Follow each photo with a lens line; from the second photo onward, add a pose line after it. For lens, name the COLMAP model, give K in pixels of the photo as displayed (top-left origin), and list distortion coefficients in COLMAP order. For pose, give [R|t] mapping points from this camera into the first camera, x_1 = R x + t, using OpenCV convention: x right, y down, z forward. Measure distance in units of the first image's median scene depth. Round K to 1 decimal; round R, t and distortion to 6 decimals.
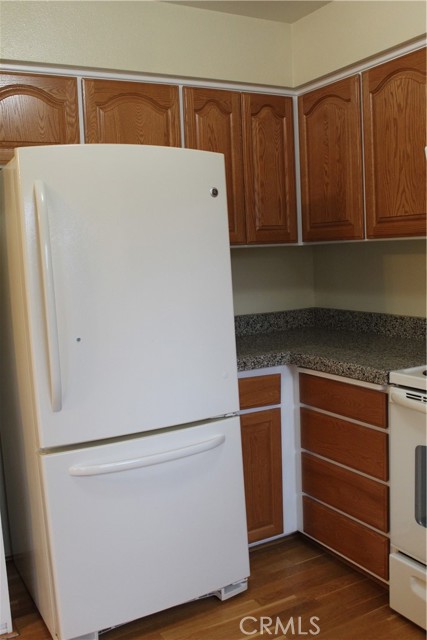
lens RADIAL K [[615.6, 0, 213.5], [0, 615.6, 320.0], [0, 0, 1]] dist [-0.147411, 0.172560]
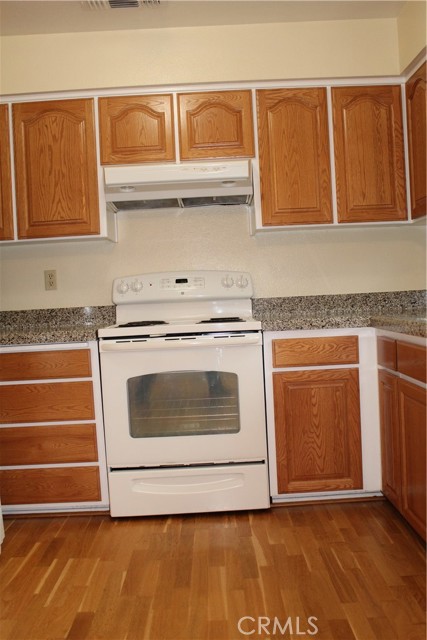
lens RADIAL K [[615.6, 0, 213.5], [0, 615.6, 320.0], [0, 0, 1]] dist [-0.147411, 0.172560]
pose [[0.486880, -0.016369, 0.873315, -0.663165], [0.127947, 0.990376, -0.052769, 0.148815], [-0.864047, 0.137430, 0.484289, 0.121786]]
